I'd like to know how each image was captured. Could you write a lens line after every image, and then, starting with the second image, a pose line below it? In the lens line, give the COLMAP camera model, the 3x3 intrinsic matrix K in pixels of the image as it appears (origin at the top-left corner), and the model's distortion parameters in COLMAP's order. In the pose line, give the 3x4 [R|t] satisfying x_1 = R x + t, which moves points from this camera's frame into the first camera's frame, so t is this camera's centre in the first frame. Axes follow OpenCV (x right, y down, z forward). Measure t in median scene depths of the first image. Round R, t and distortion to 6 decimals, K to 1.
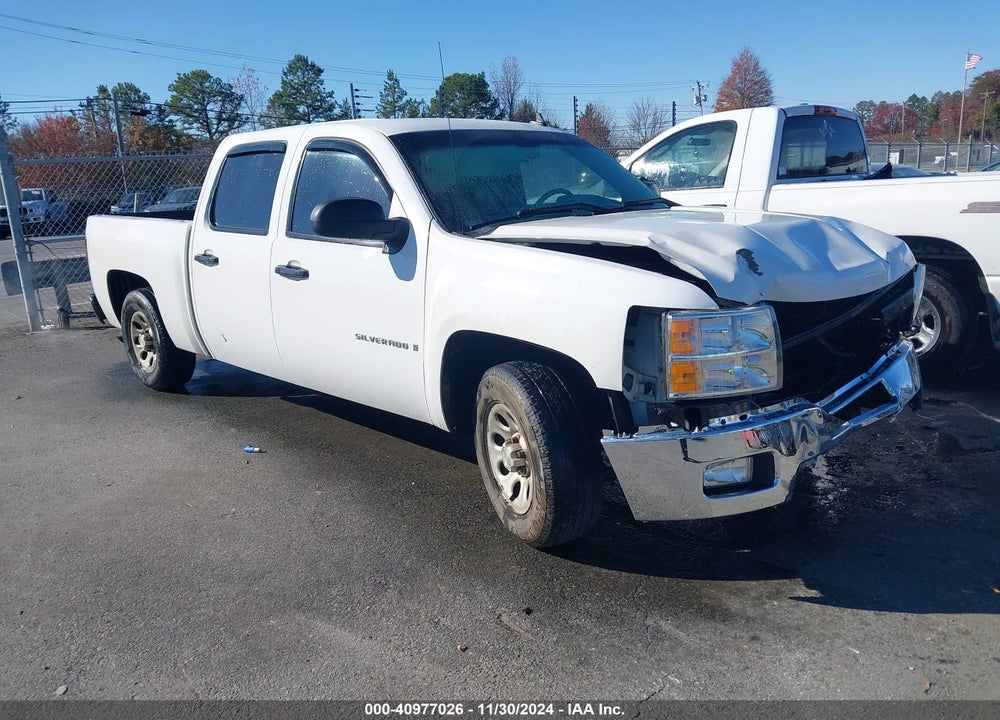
lens RADIAL K [[776.9, 0, 491.7], [0, 776.9, 379.1], [0, 0, 1]] dist [0.041598, -0.059406]
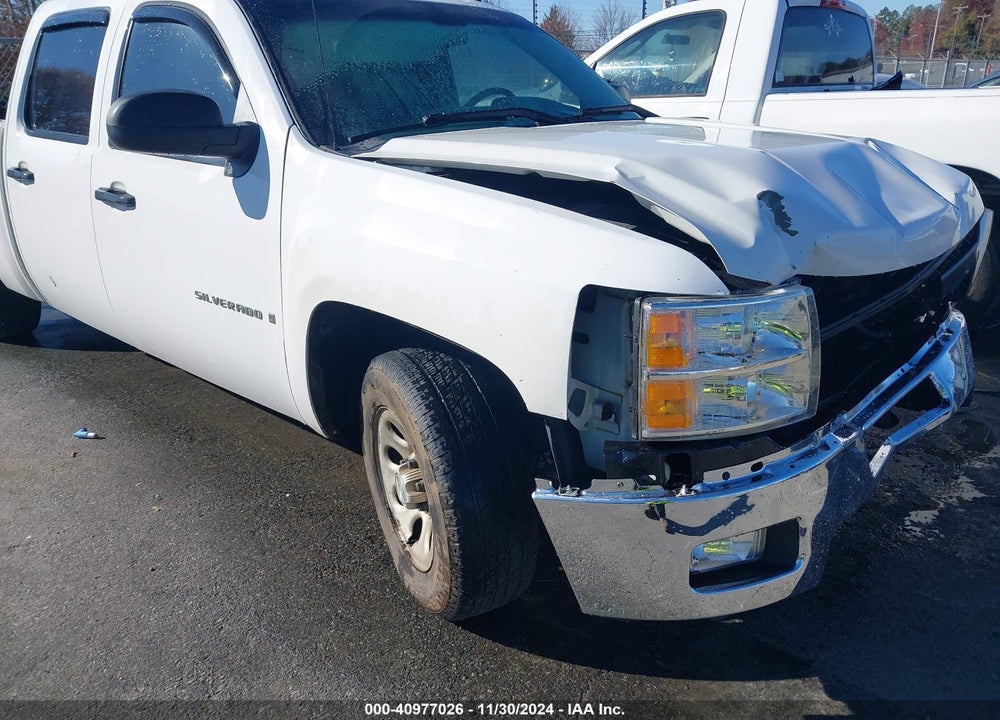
lens RADIAL K [[776.9, 0, 491.7], [0, 776.9, 379.1], [0, 0, 1]] dist [0.041598, -0.059406]
pose [[0.998520, 0.008101, 0.053786, 0.061273], [-0.013868, 0.994082, 0.107743, -0.069295], [-0.052595, -0.108329, 0.992723, 0.322477]]
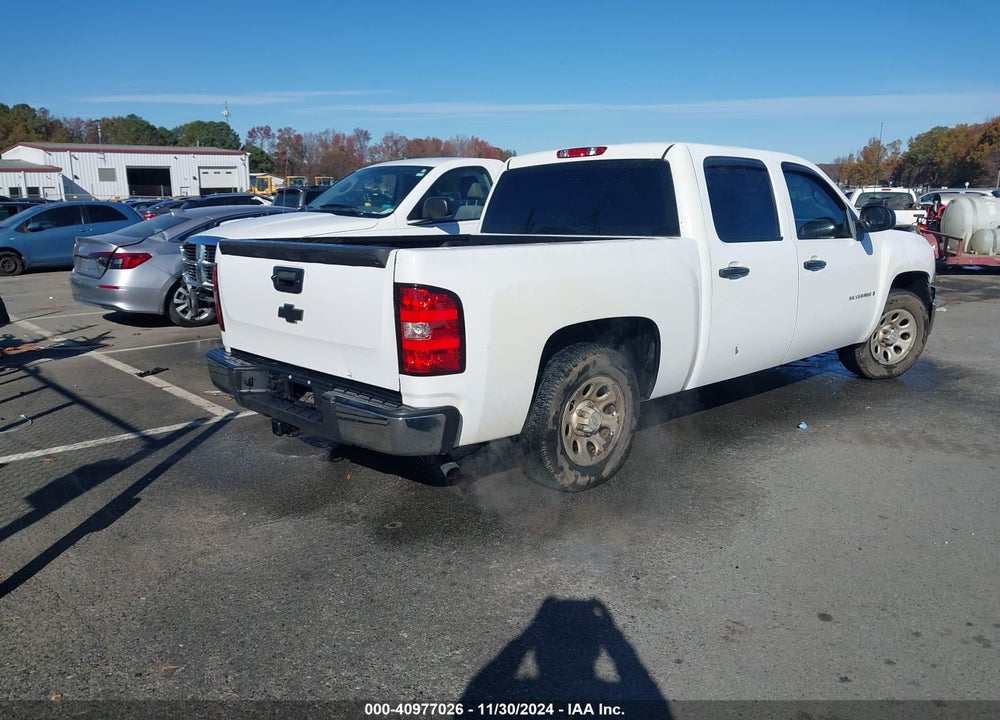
lens RADIAL K [[778.0, 0, 505.9], [0, 778.0, 383.1], [0, 0, 1]] dist [0.006311, -0.006065]
pose [[0.081796, -0.192197, 0.977941, -2.013142], [0.261561, 0.950975, 0.165020, -0.371889], [-0.961715, 0.242294, 0.128058, 1.725288]]
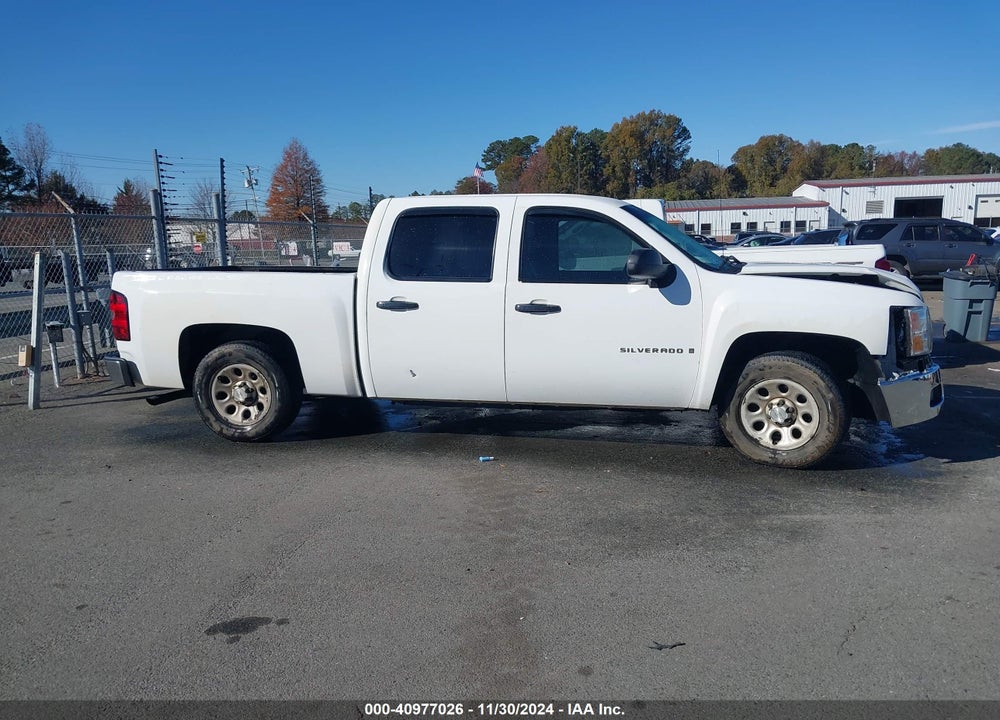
lens RADIAL K [[775.3, 0, 497.0], [0, 775.3, 375.7], [0, 0, 1]] dist [0.006819, -0.012562]
pose [[0.851846, -0.065214, 0.519717, -1.246380], [0.117768, 0.990660, -0.068721, 0.066182], [-0.510381, 0.119746, 0.851570, -0.039801]]
